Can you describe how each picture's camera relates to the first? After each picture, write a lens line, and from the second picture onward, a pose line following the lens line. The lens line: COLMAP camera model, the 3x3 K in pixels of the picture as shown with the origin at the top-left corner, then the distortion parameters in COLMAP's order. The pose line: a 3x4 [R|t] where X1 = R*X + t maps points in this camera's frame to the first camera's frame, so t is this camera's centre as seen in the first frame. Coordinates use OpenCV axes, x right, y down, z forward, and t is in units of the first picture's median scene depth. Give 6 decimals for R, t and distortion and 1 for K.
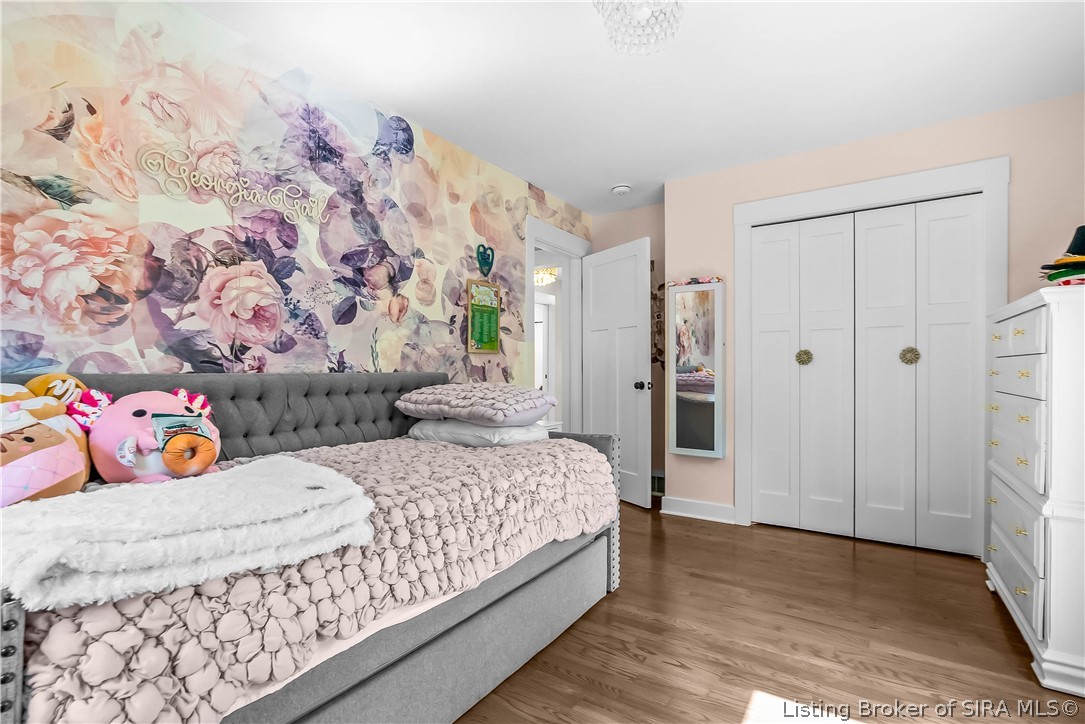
lens RADIAL K [[499.8, 0, 545.2], [0, 499.8, 368.0], [0, 0, 1]] dist [-0.013443, 0.001089]
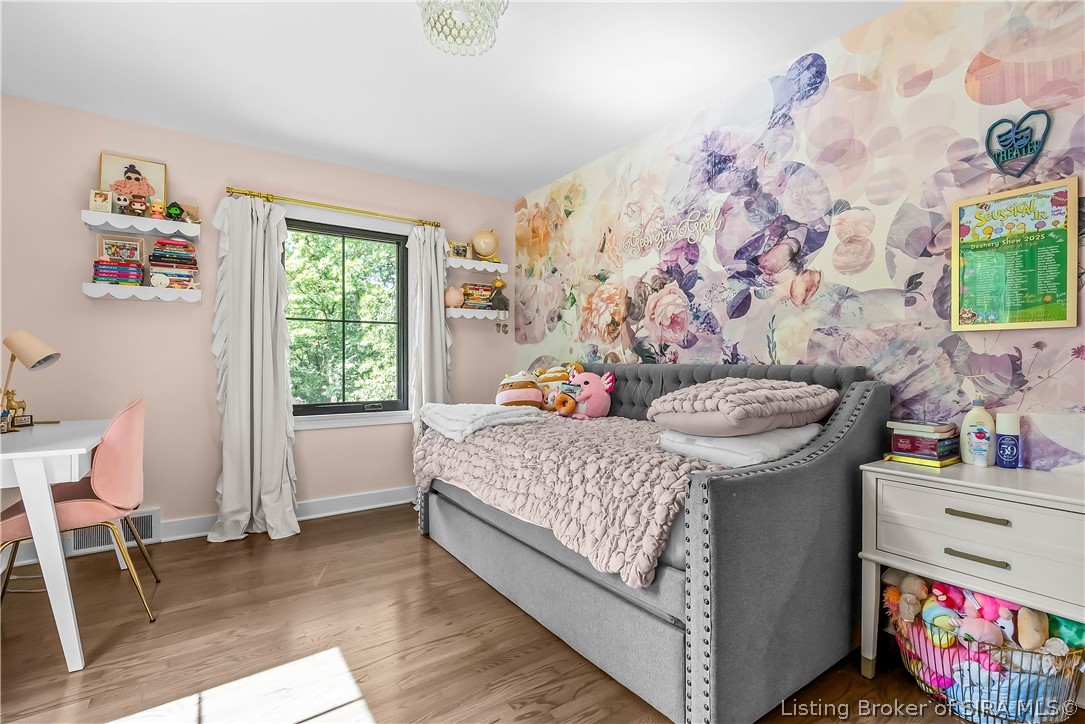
lens RADIAL K [[499.8, 0, 544.7], [0, 499.8, 362.3], [0, 0, 1]] dist [-0.013443, 0.001089]
pose [[-0.369908, 0.001695, -0.929067, 0.732603], [0.001721, 0.999998, 0.001139, 0.003016], [0.929067, -0.001178, -0.369910, 1.046534]]
